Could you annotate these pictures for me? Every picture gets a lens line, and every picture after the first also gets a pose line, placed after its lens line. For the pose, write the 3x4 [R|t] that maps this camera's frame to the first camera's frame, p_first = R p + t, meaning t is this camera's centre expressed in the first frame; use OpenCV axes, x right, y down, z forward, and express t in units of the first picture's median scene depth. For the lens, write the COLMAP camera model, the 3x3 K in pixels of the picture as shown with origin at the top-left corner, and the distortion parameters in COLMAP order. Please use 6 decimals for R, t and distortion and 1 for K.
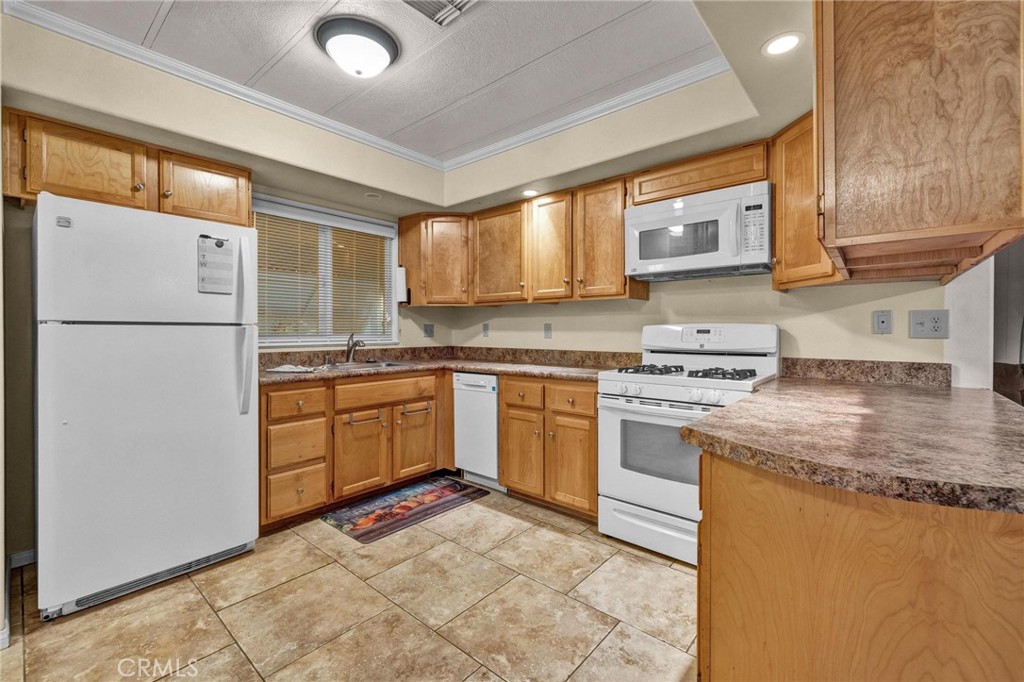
lens RADIAL K [[431.1, 0, 511.1], [0, 431.1, 330.4], [0, 0, 1]] dist [0.015384, -0.010343]
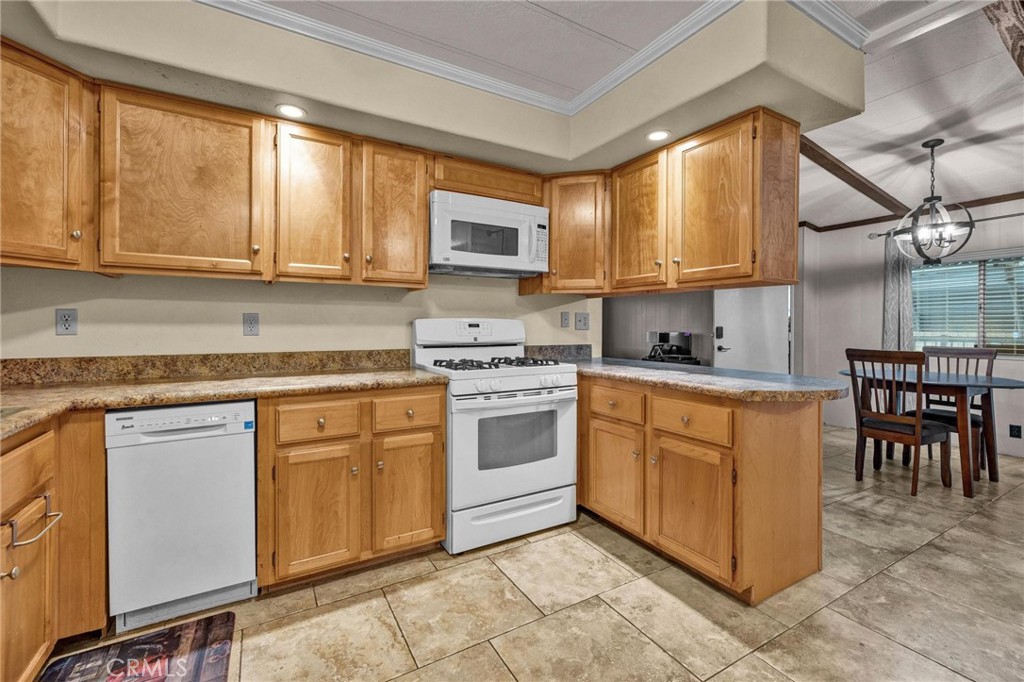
lens RADIAL K [[434.5, 0, 513.6], [0, 434.5, 326.2], [0, 0, 1]] dist [0.001156, 0.000322]
pose [[0.326536, -0.000427, 0.945185, -0.557110], [-0.002385, 0.999996, 0.001276, 0.002725], [-0.945182, -0.002671, 0.326534, 0.567059]]
